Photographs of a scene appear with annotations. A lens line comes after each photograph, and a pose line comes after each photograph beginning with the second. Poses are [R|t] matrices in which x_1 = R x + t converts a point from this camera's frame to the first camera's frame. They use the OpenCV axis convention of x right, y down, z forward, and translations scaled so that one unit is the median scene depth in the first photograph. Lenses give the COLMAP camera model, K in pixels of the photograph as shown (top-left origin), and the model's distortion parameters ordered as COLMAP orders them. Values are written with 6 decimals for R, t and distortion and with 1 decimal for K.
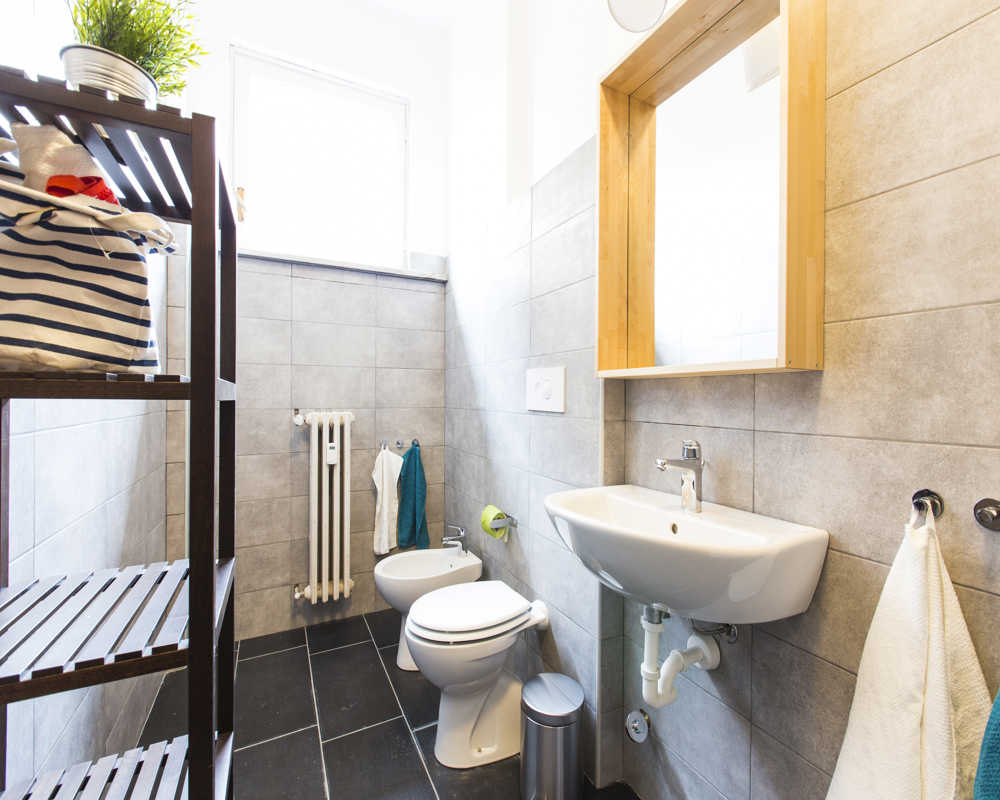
lens RADIAL K [[444.8, 0, 498.6], [0, 444.8, 398.0], [0, 0, 1]] dist [-0.000050, -0.000031]
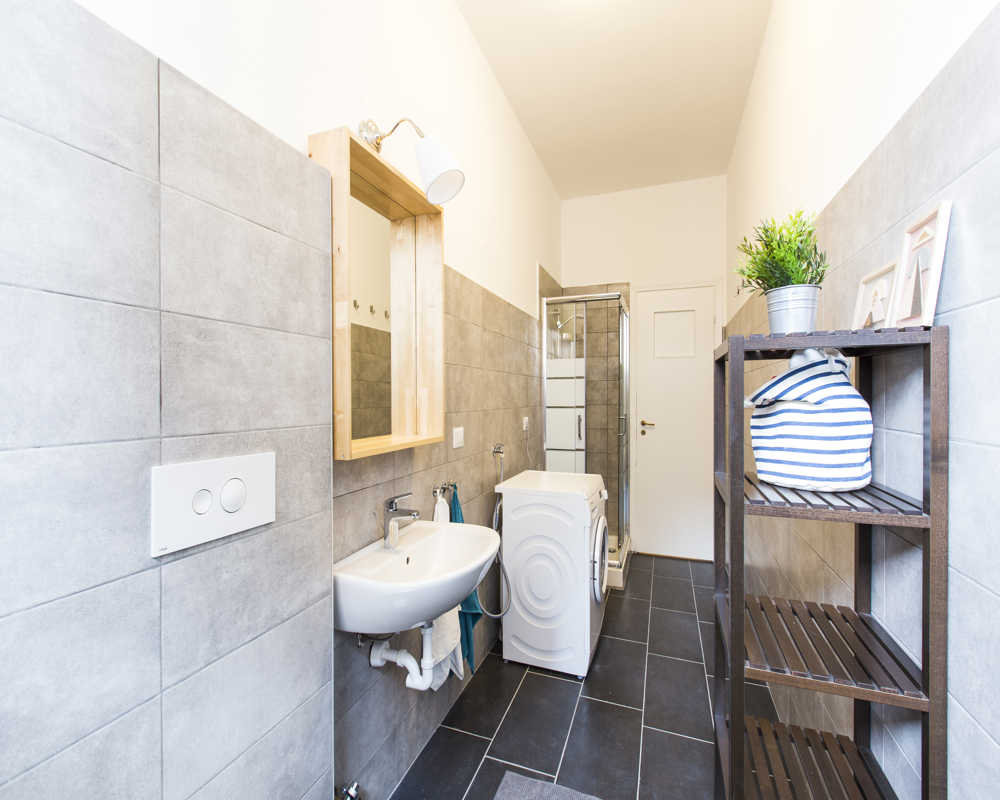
lens RADIAL K [[444.8, 0, 498.6], [0, 444.8, 398.0], [0, 0, 1]] dist [-0.000050, -0.000031]
pose [[-0.673895, -0.005425, 0.738808, -0.566575], [0.001416, 0.999962, 0.008634, -0.155939], [-0.738826, 0.006865, -0.673861, 1.213887]]
